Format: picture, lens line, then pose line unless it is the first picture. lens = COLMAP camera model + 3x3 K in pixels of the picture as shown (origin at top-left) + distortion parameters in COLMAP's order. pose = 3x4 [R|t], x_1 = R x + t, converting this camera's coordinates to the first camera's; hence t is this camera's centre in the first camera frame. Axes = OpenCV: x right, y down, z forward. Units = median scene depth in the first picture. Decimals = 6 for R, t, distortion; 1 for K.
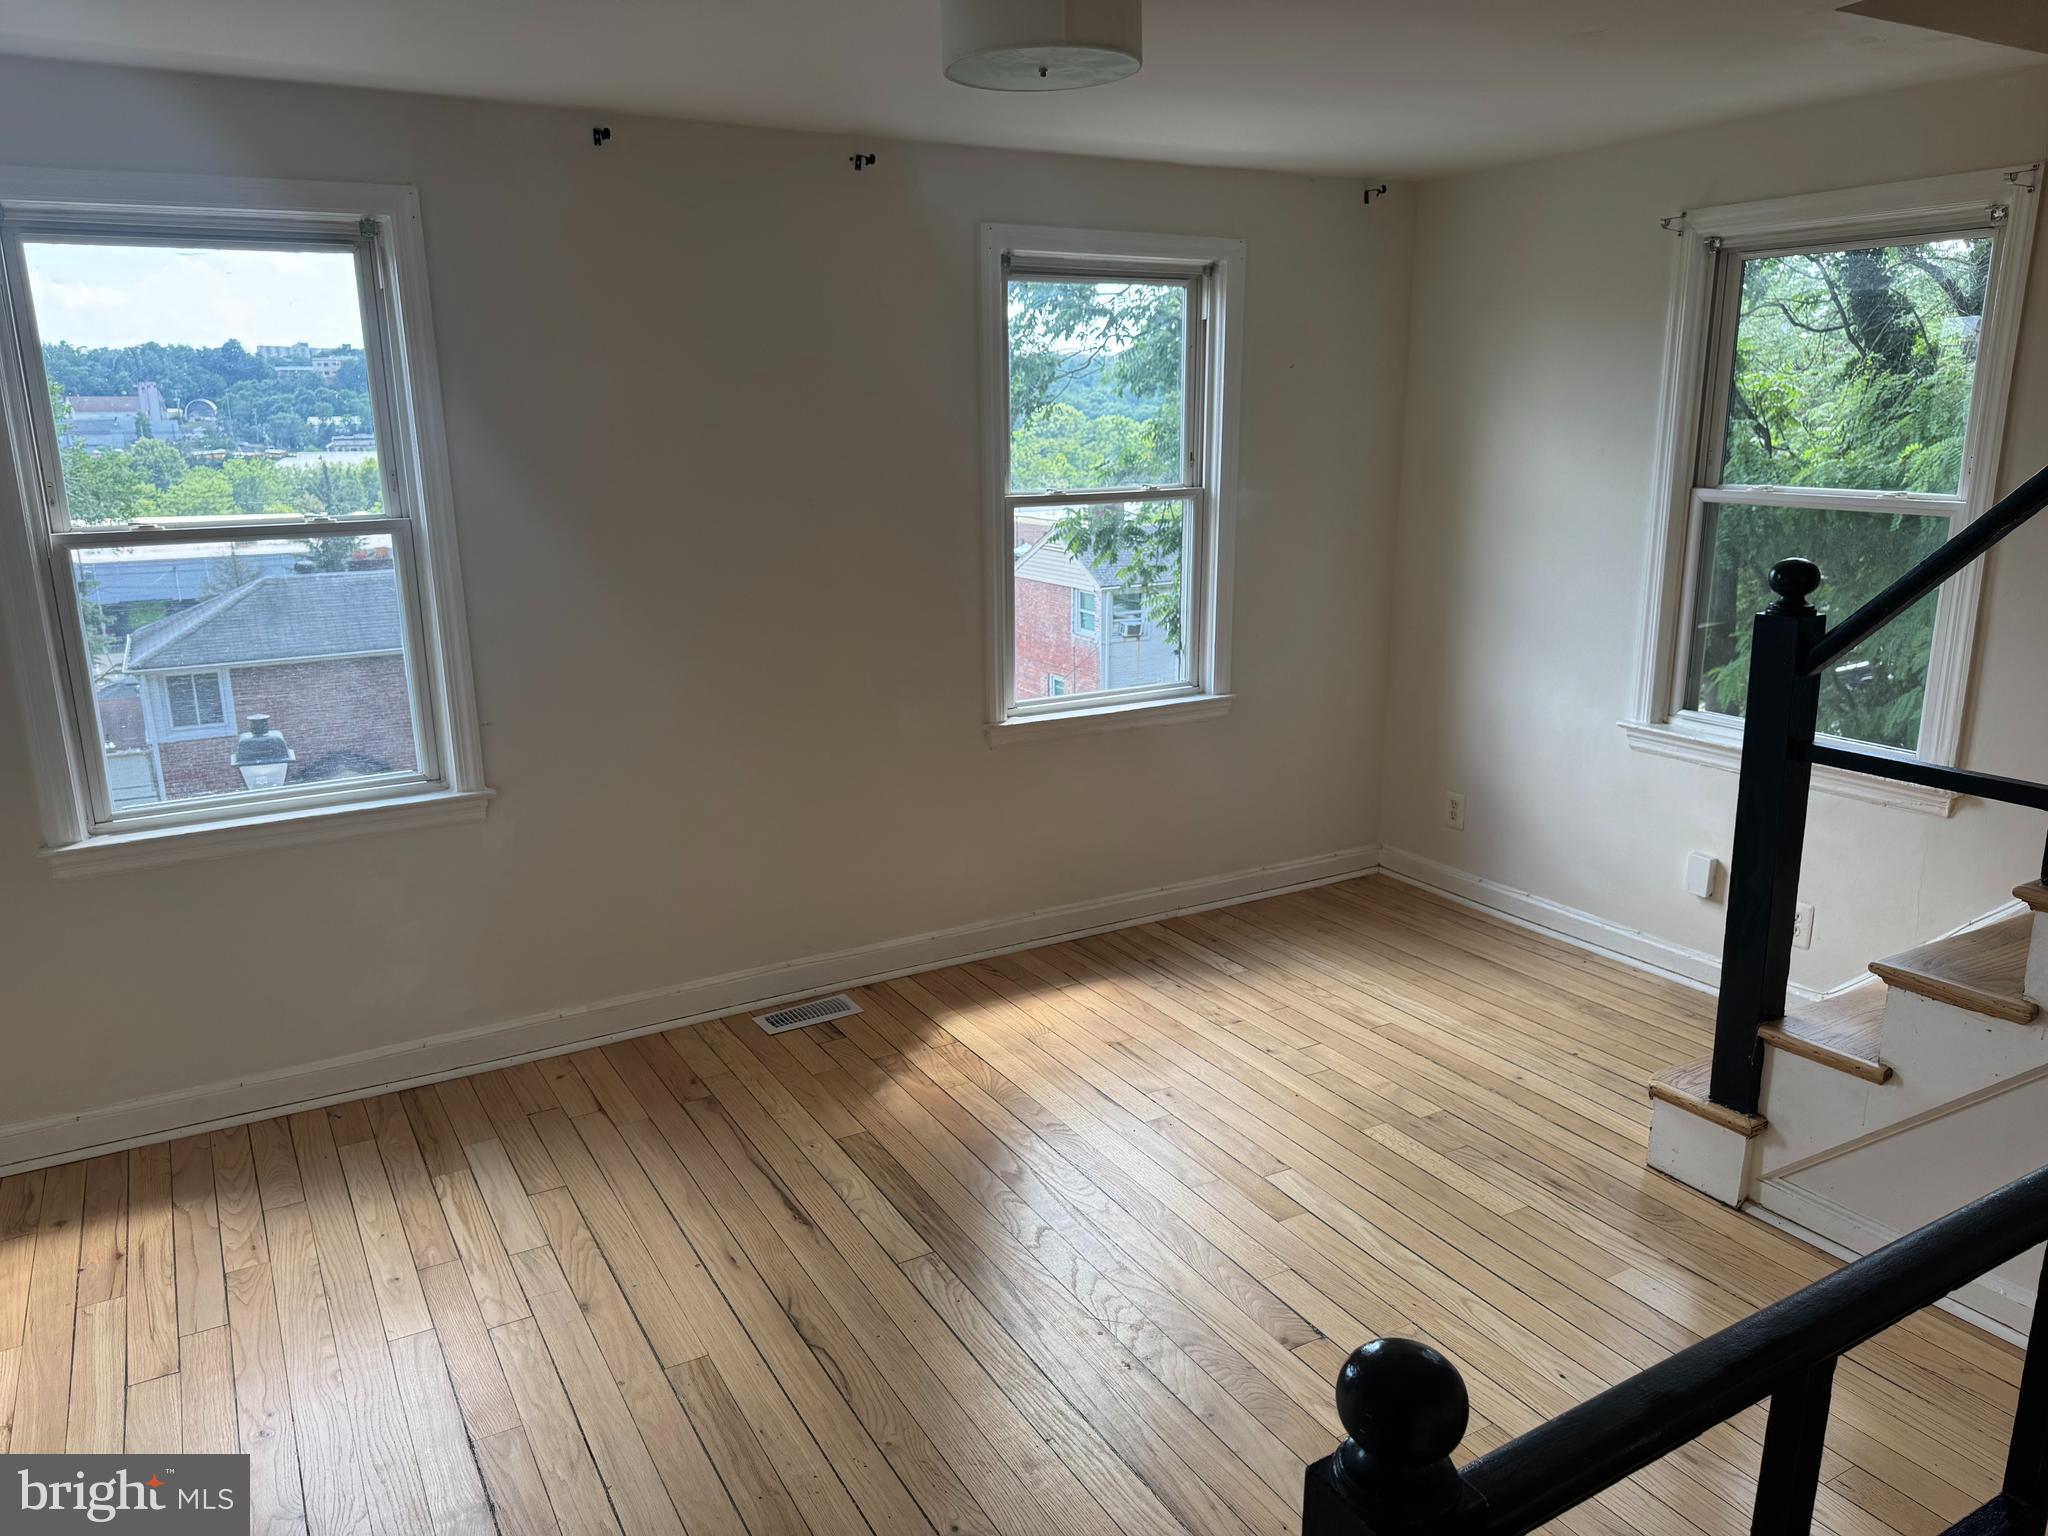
lens RADIAL K [[1449.1, 0, 1025.0], [0, 1449.1, 773.8], [0, 0, 1]] dist [0.005917, 0.000237]
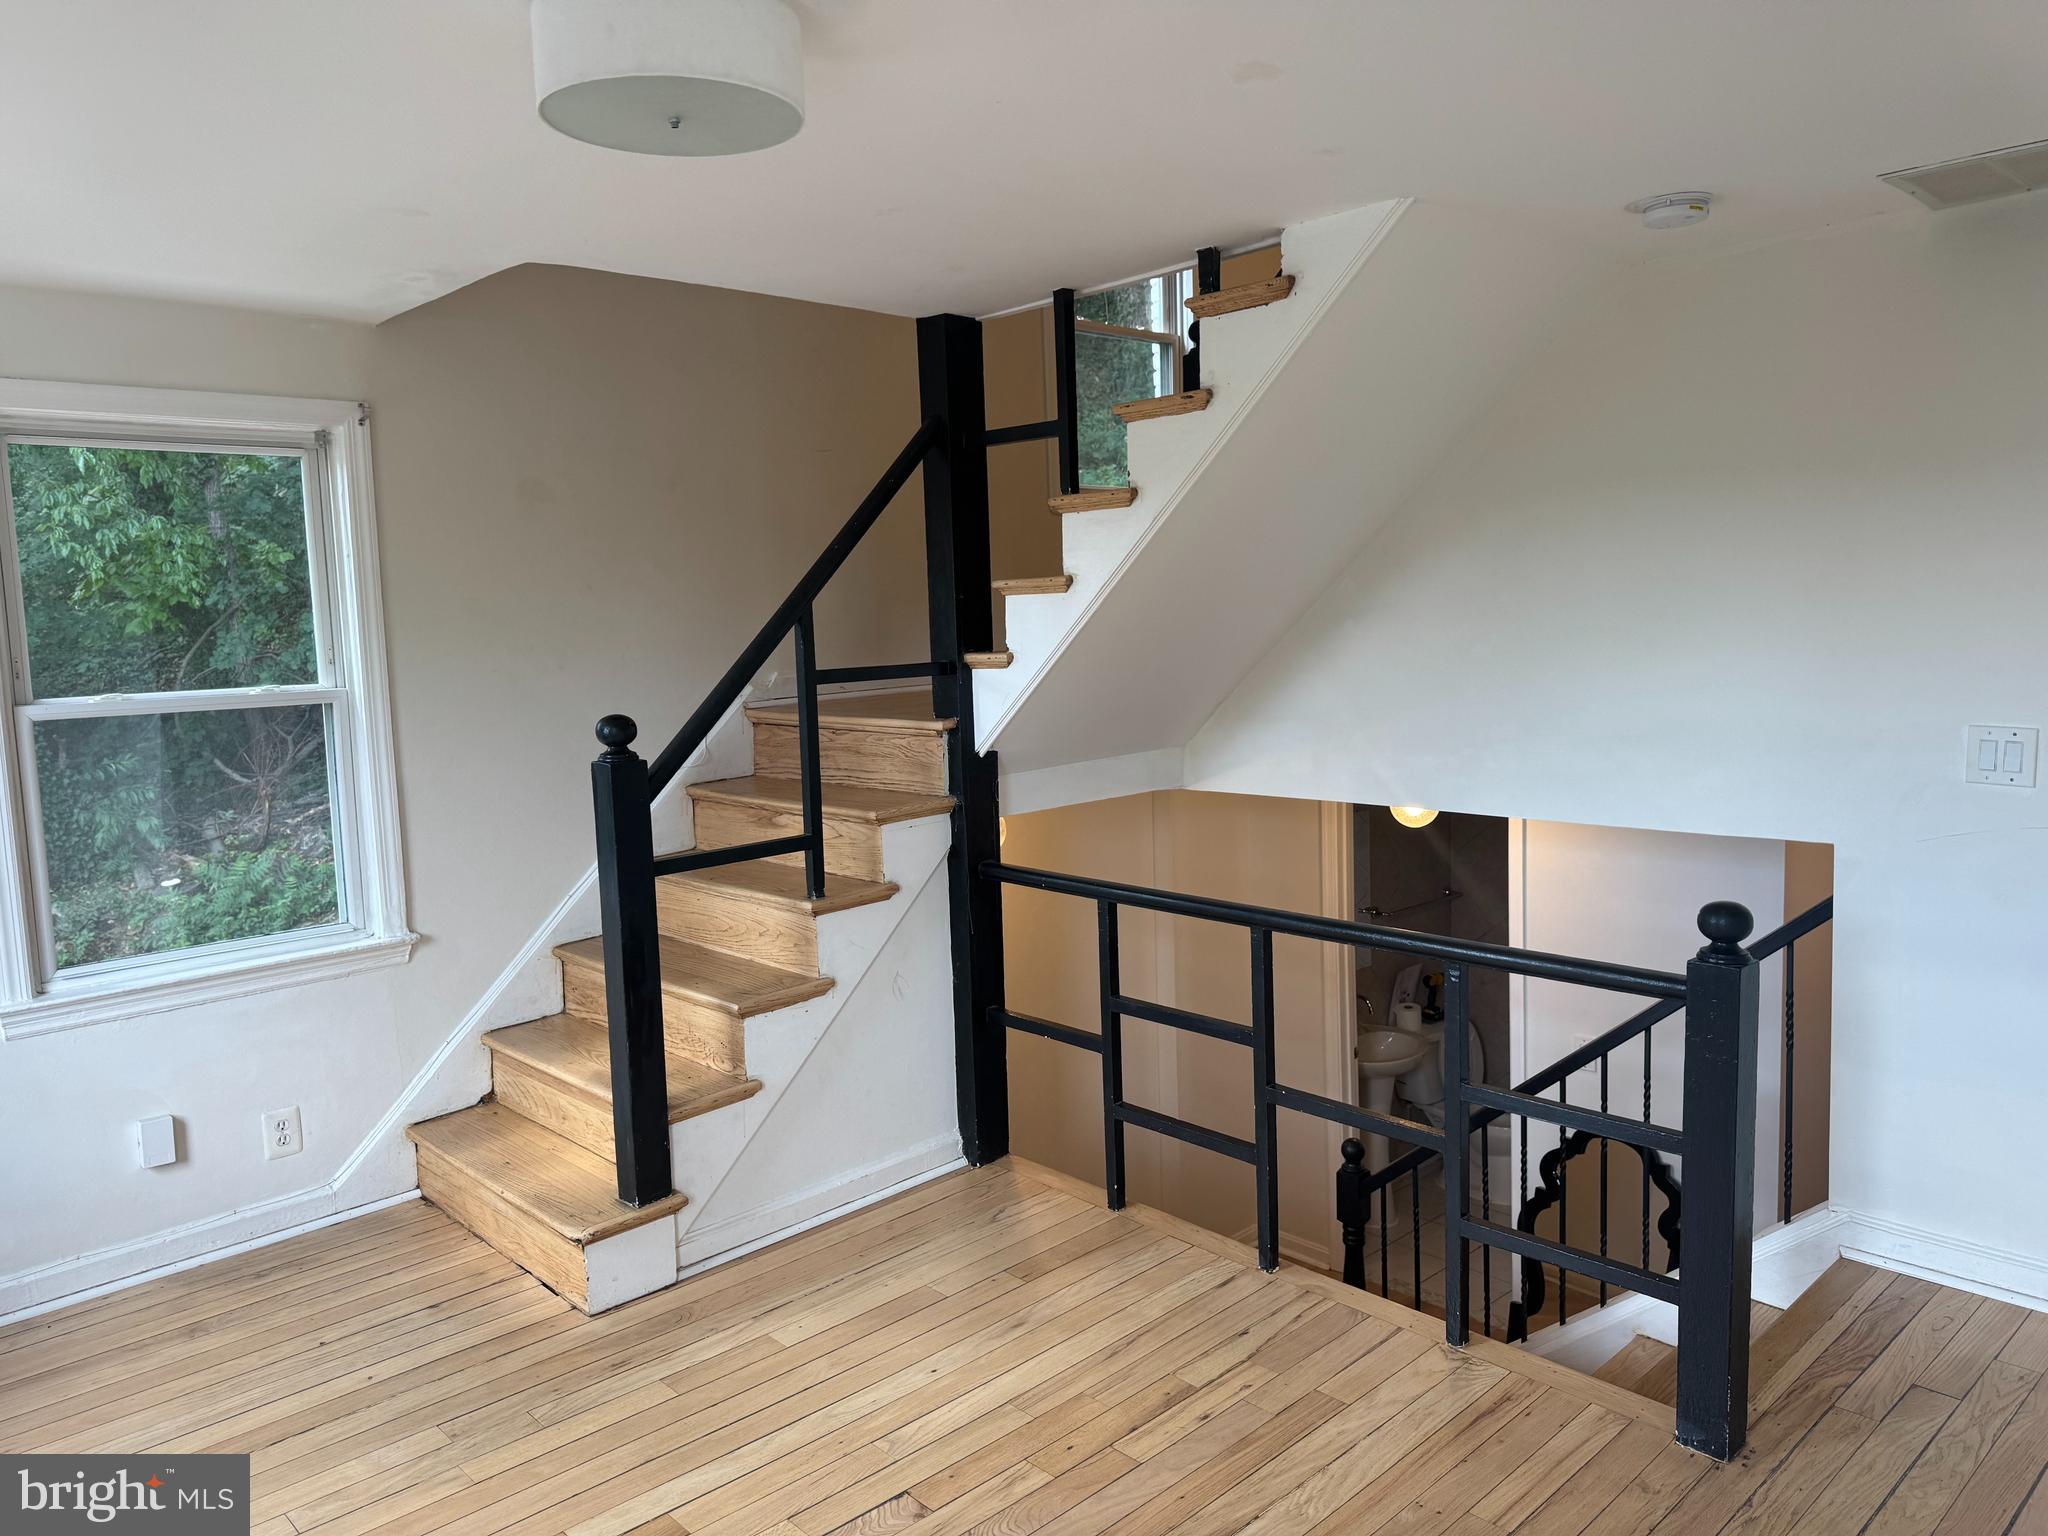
lens RADIAL K [[1449.1, 0, 1024.0], [0, 1449.1, 761.5], [0, 0, 1]] dist [0.005917, 0.000237]
pose [[-0.224107, -0.090678, 0.970337, -0.514297], [0.272126, 0.950237, 0.151649, -0.149530], [-0.935801, 0.298039, -0.188279, 0.687488]]
